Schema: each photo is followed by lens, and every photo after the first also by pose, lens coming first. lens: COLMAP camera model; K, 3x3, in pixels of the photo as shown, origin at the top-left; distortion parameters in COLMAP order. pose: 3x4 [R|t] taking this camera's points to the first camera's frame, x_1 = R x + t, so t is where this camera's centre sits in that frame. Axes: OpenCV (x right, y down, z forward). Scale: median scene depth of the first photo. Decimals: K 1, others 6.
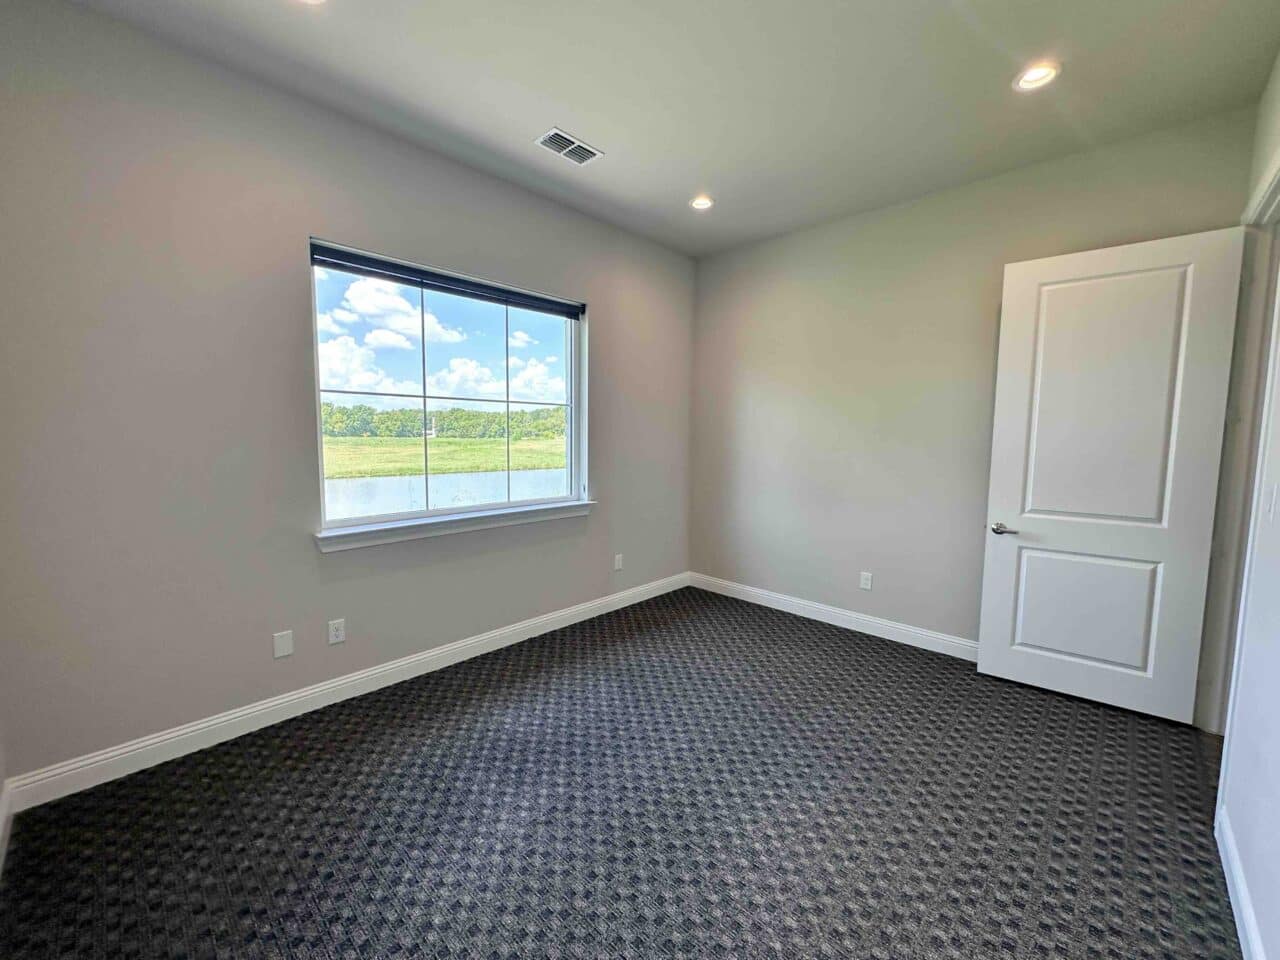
lens RADIAL K [[520.0, 0, 638.2], [0, 520.0, 469.6], [0, 0, 1]] dist [0.001094, 0.003812]
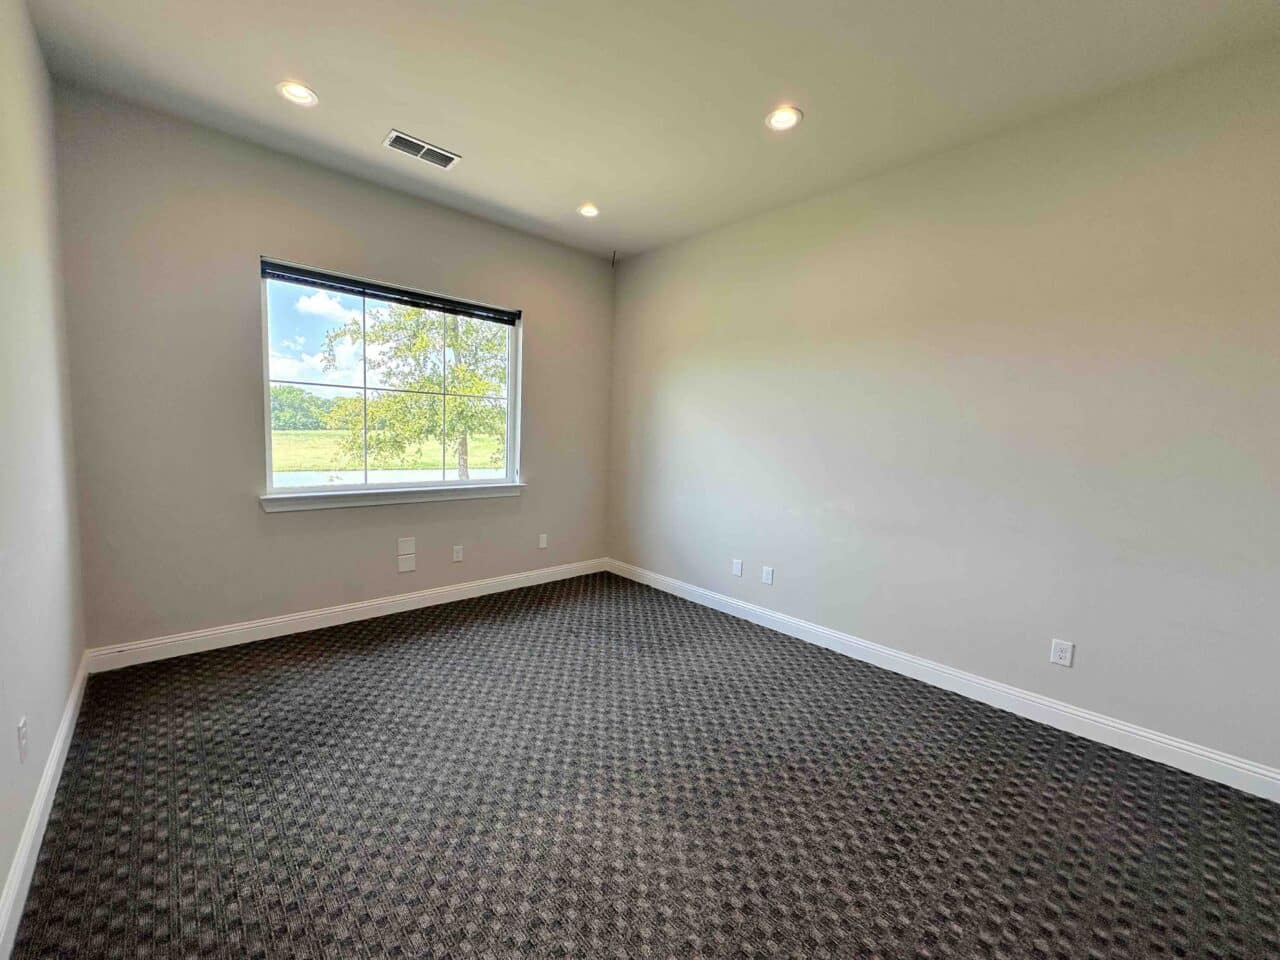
lens RADIAL K [[516.1, 0, 641.4], [0, 516.1, 478.7], [0, 0, 1]] dist [-0.000074, 0.000028]
pose [[0.990089, 0.051007, -0.130855, 0.353124], [-0.049336, 0.998654, 0.015976, 0.014122], [0.131494, -0.009362, 0.991273, -0.079117]]
